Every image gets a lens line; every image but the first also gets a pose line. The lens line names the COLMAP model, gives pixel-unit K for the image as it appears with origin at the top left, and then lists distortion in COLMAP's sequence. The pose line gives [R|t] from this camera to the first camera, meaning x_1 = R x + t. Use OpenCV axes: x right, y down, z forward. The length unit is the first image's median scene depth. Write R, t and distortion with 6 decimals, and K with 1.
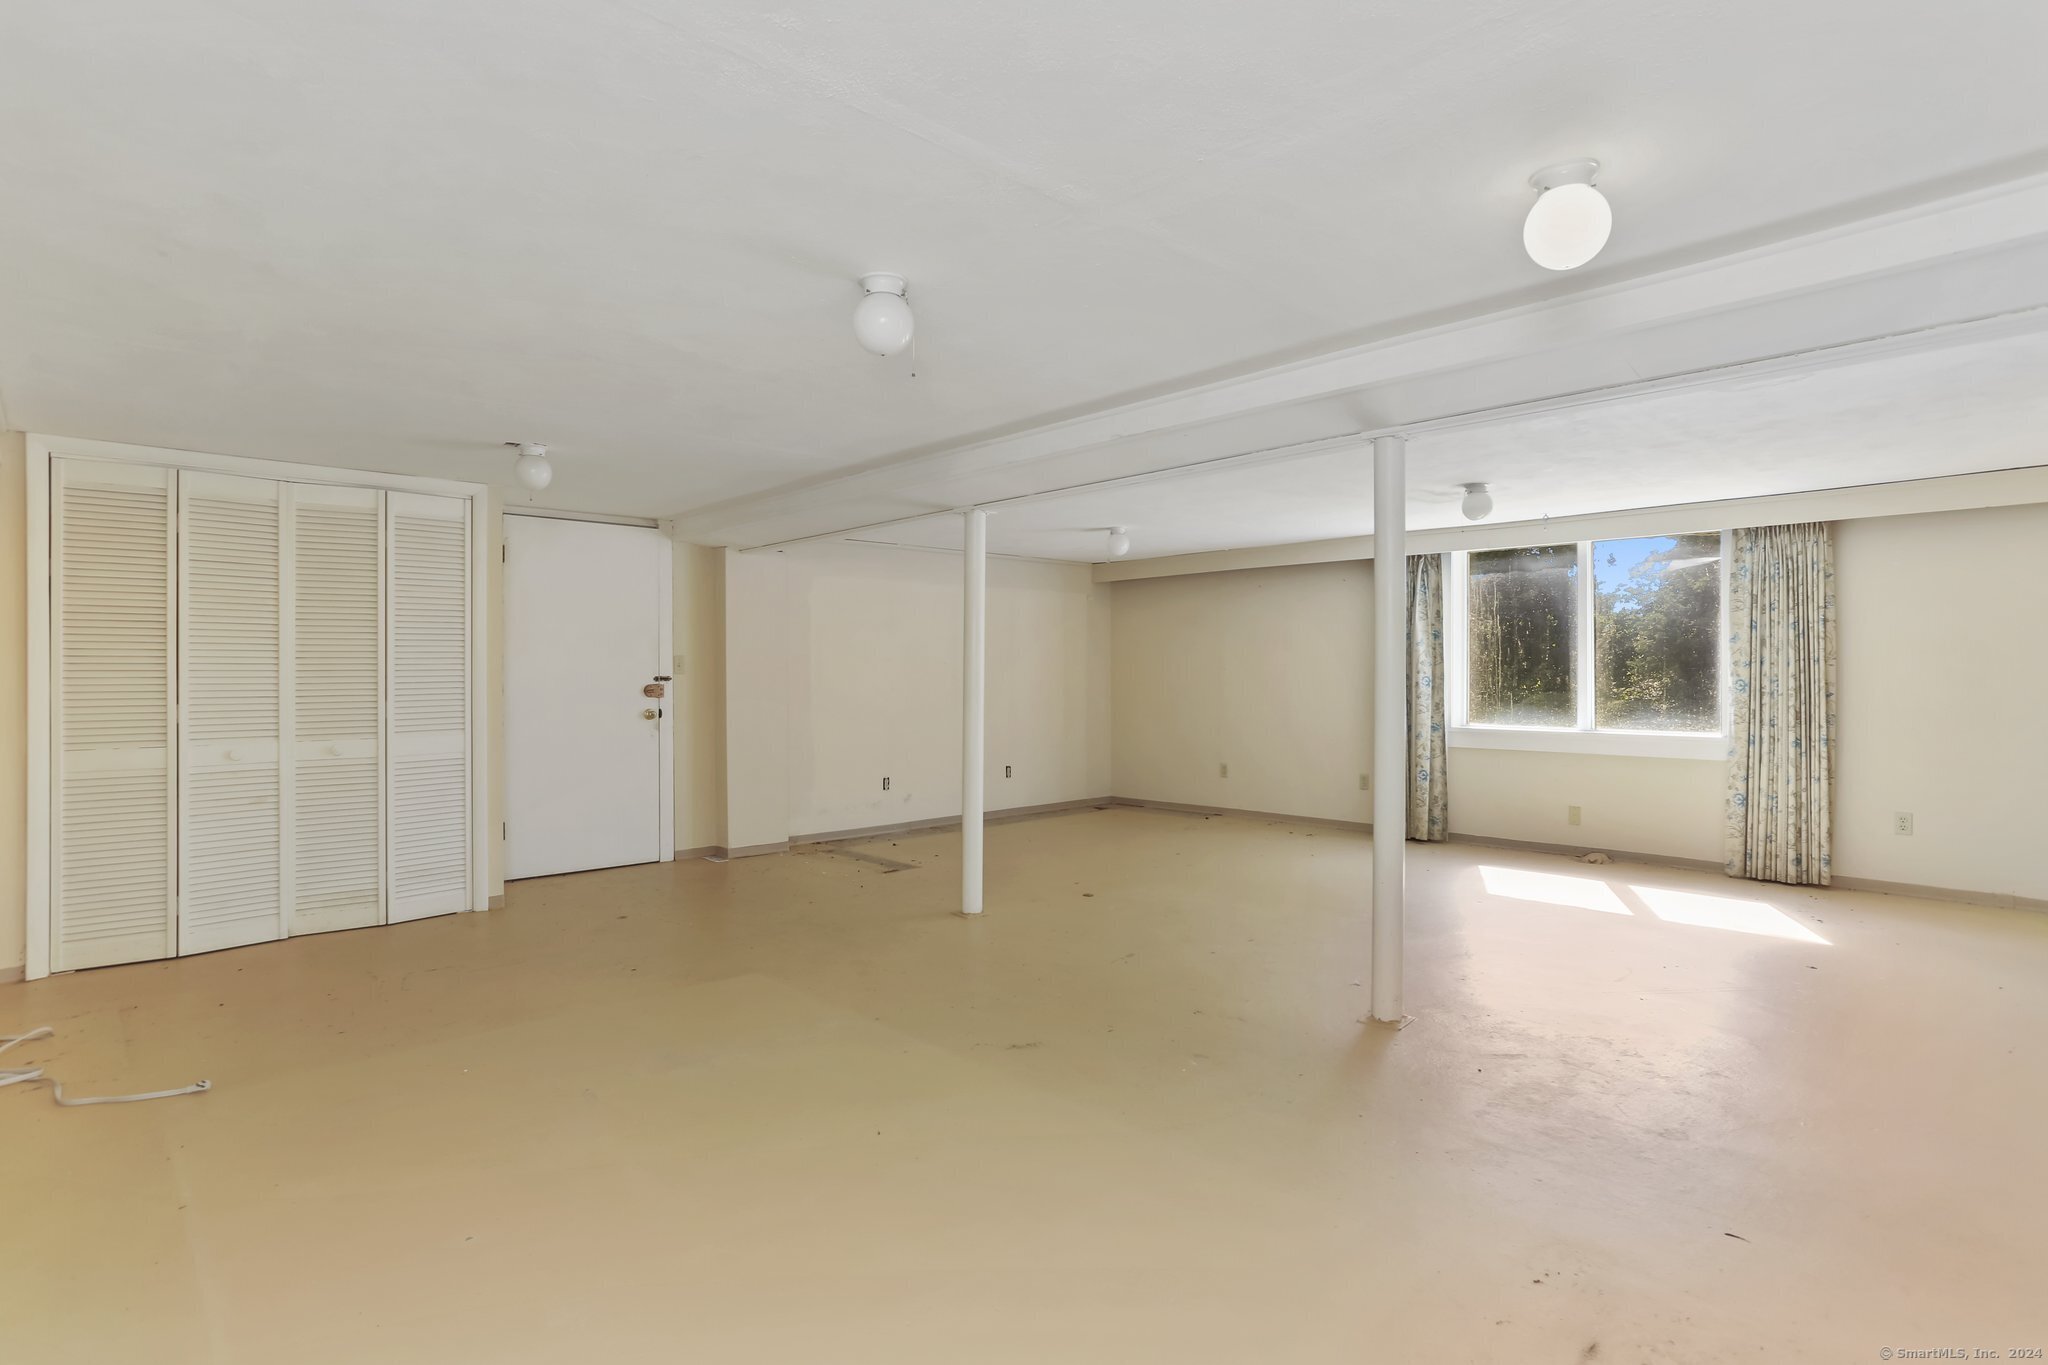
lens RADIAL K [[1013.8, 0, 1022.6], [0, 1013.8, 670.4], [0, 0, 1]] dist [-0.055711, 0.039183]
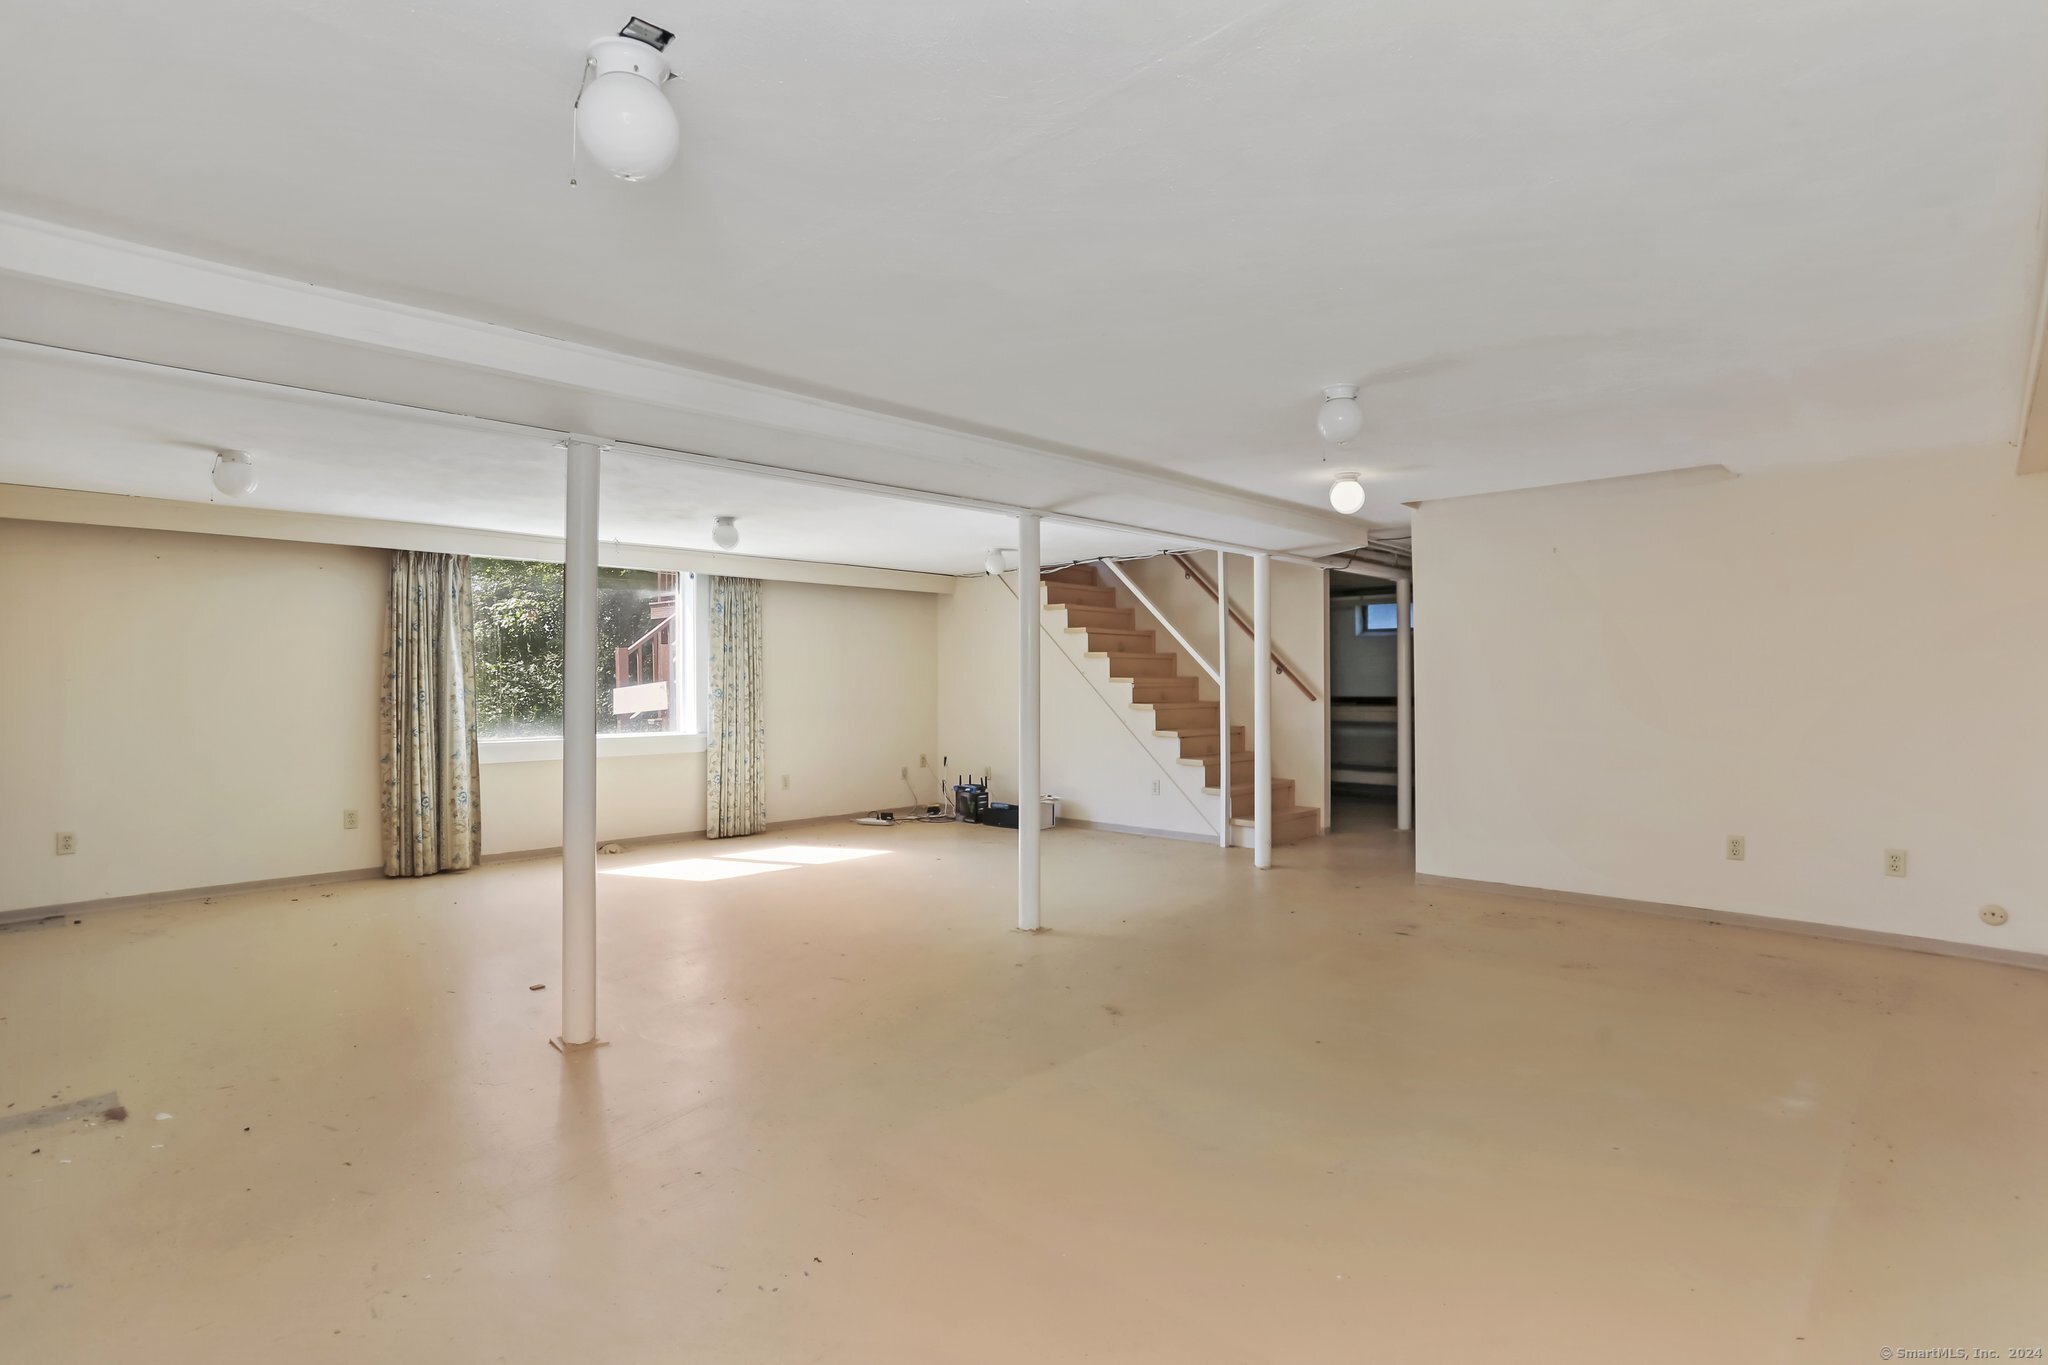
lens RADIAL K [[1013.8, 0, 1022.6], [0, 1013.8, 670.4], [0, 0, 1]] dist [-0.055711, 0.039183]
pose [[-0.037339, 0.015038, 0.999190, -0.649780], [0.003444, 0.999883, -0.014920, 0.006057], [-0.999297, 0.002884, -0.037386, 0.653346]]
